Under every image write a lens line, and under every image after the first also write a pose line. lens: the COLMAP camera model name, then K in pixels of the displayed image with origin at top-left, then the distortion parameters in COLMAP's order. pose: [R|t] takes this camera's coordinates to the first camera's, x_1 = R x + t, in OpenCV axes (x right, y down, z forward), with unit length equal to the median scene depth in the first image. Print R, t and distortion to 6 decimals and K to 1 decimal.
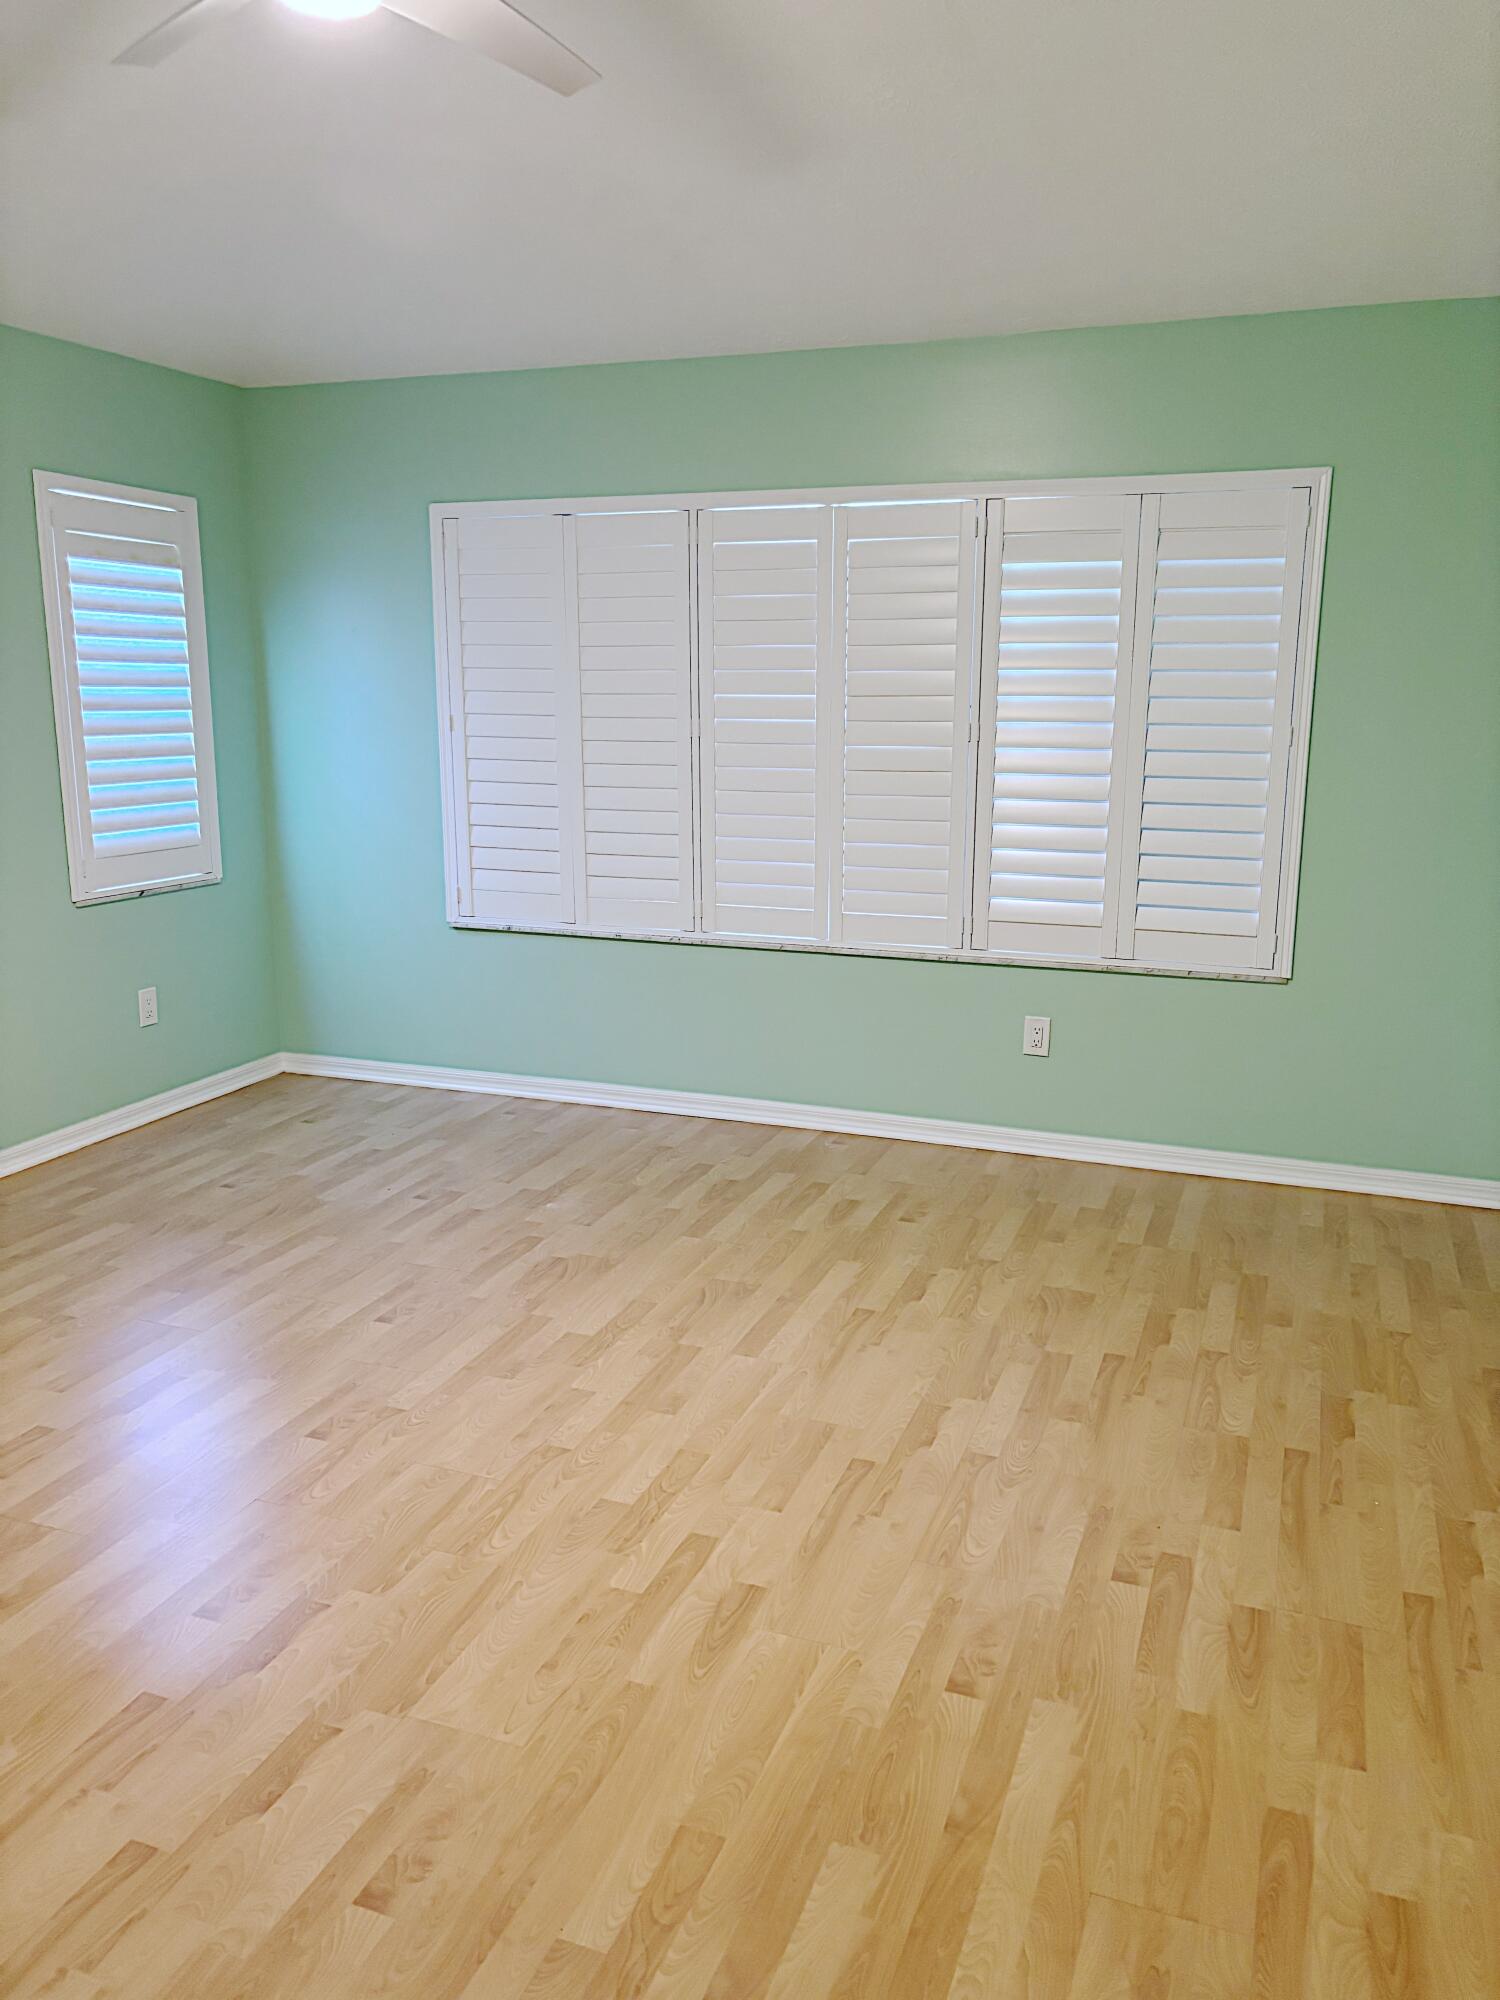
lens RADIAL K [[1510.2, 0, 761.9], [0, 1510.2, 1007.3], [0, 0, 1]] dist [0.043981, -0.056142]
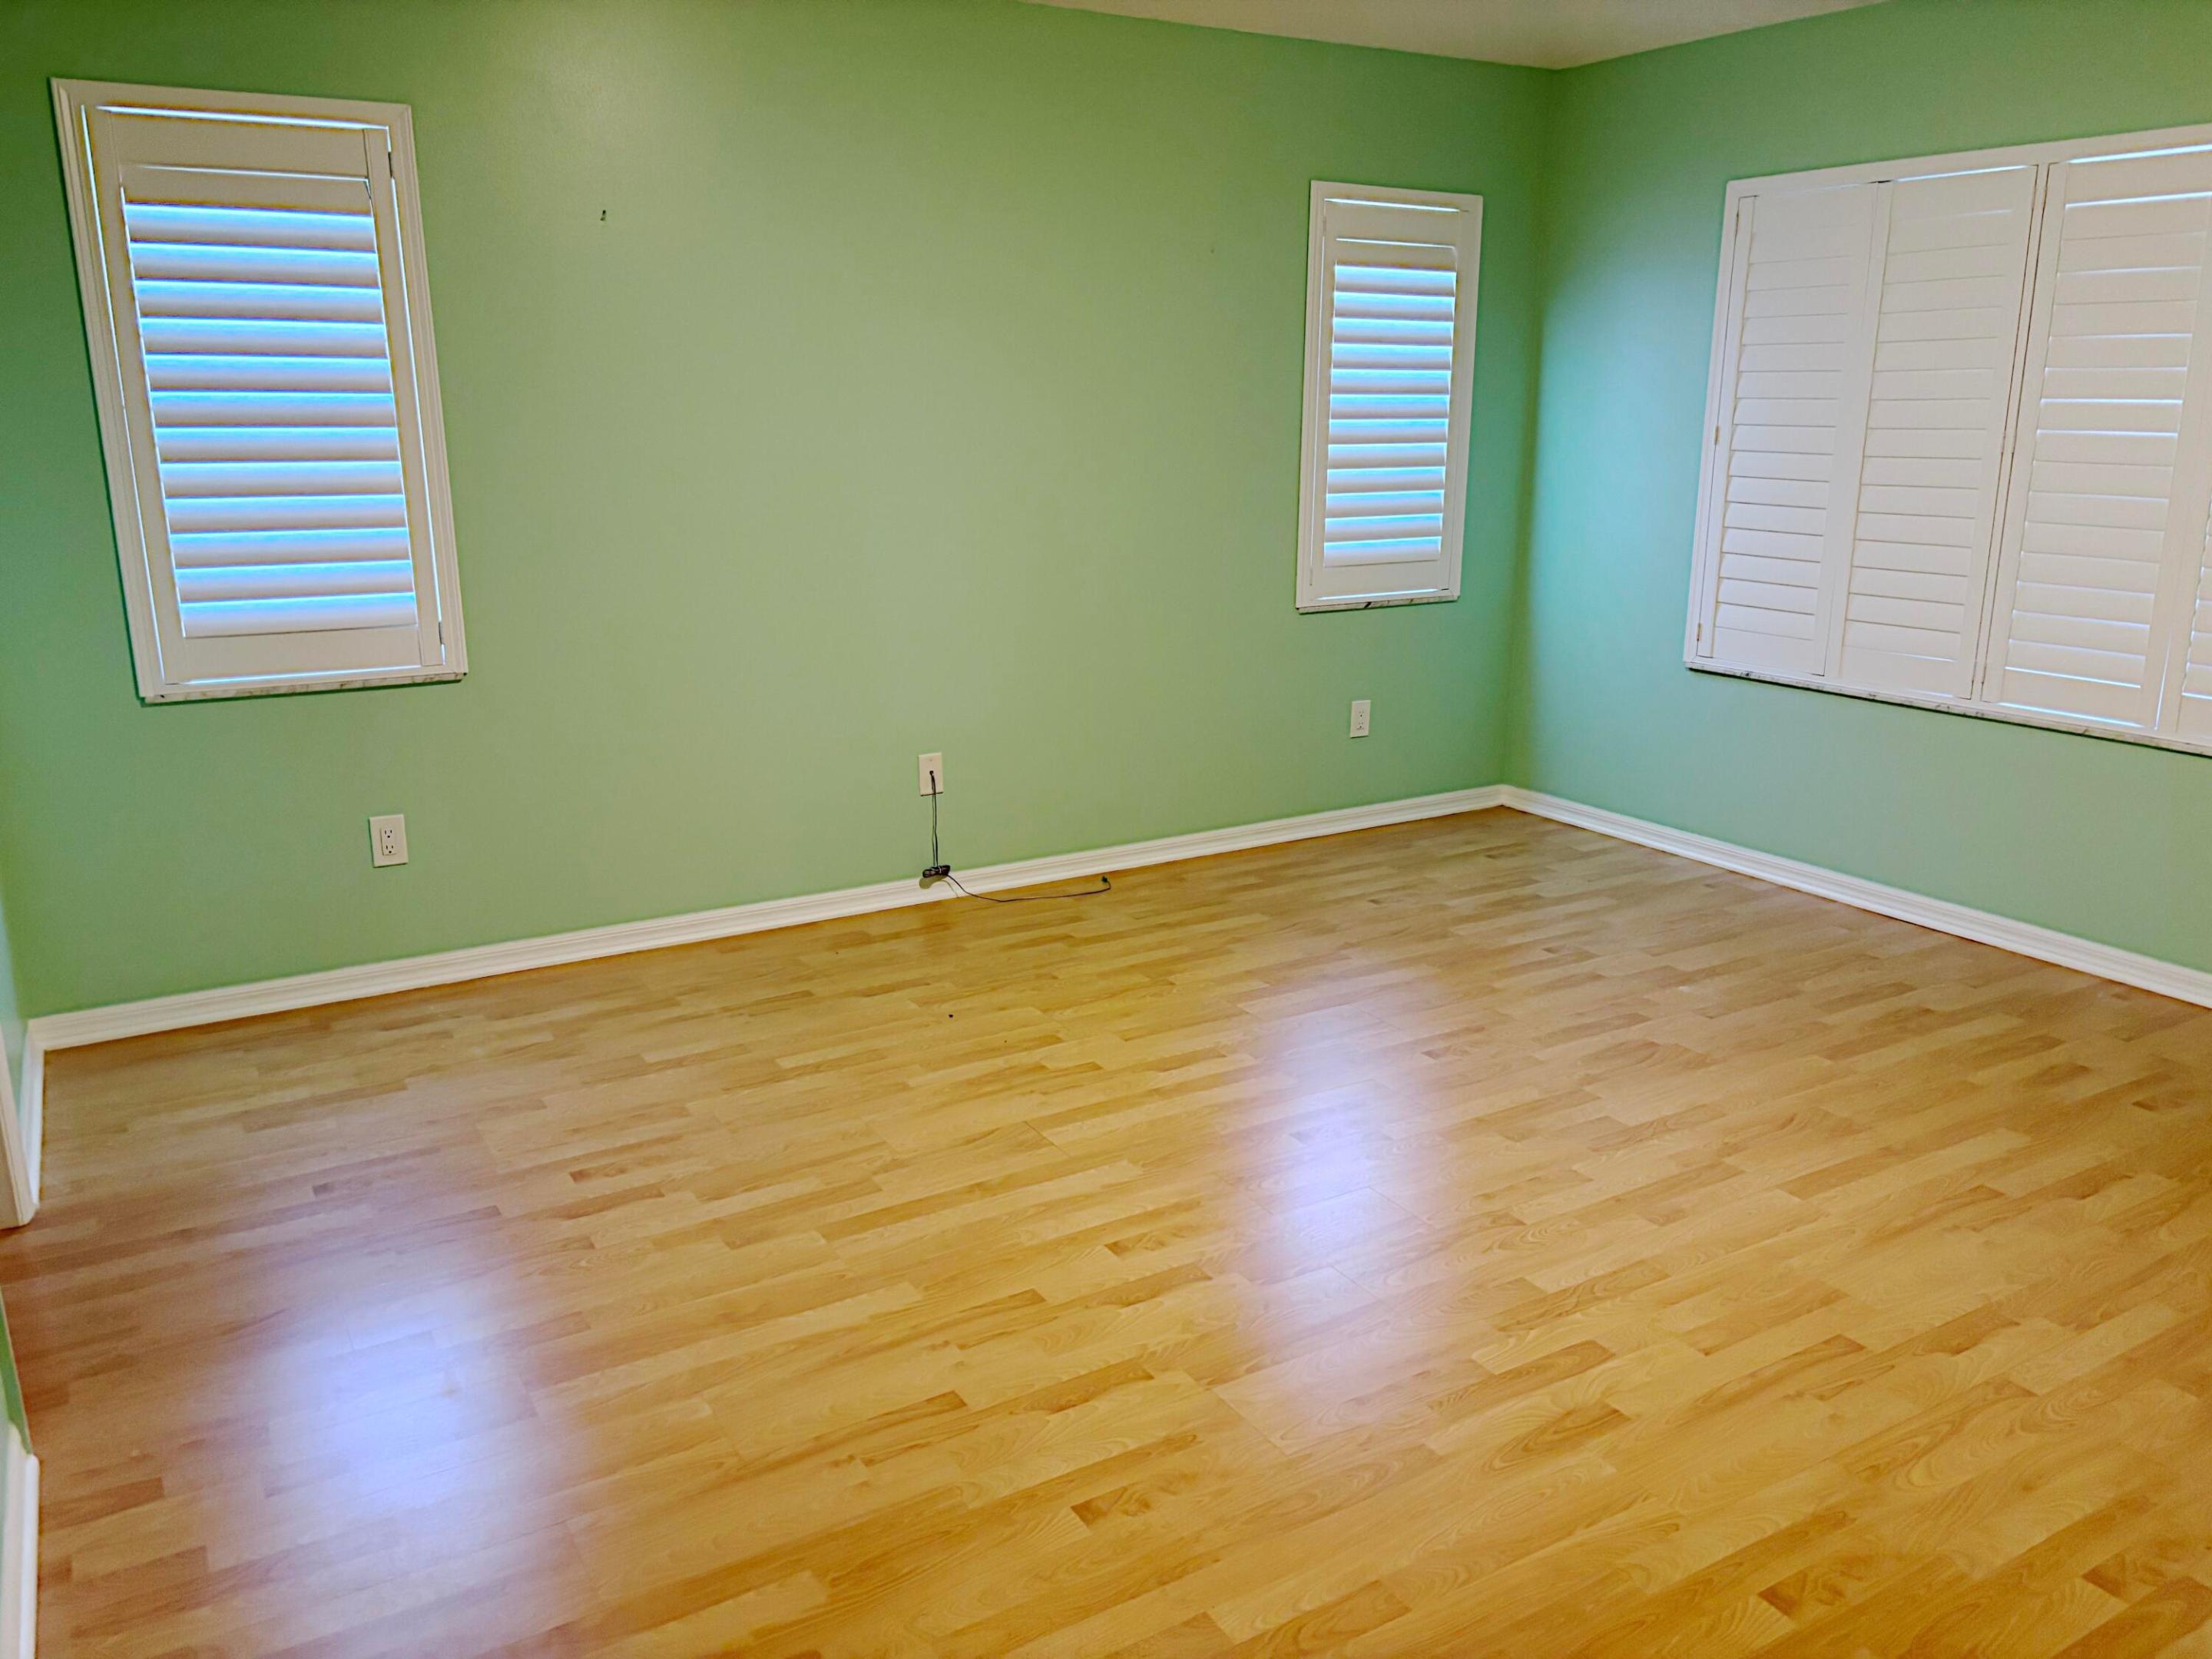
lens RADIAL K [[1670.2, 0, 1101.5], [0, 1670.2, 824.2], [0, 0, 1]] dist [0.043981, -0.056142]
pose [[0.786983, 0.152157, -0.597918, 0.171800], [-0.128635, 0.988281, 0.082186, 0.000615], [0.603416, 0.012235, 0.797333, 0.019869]]
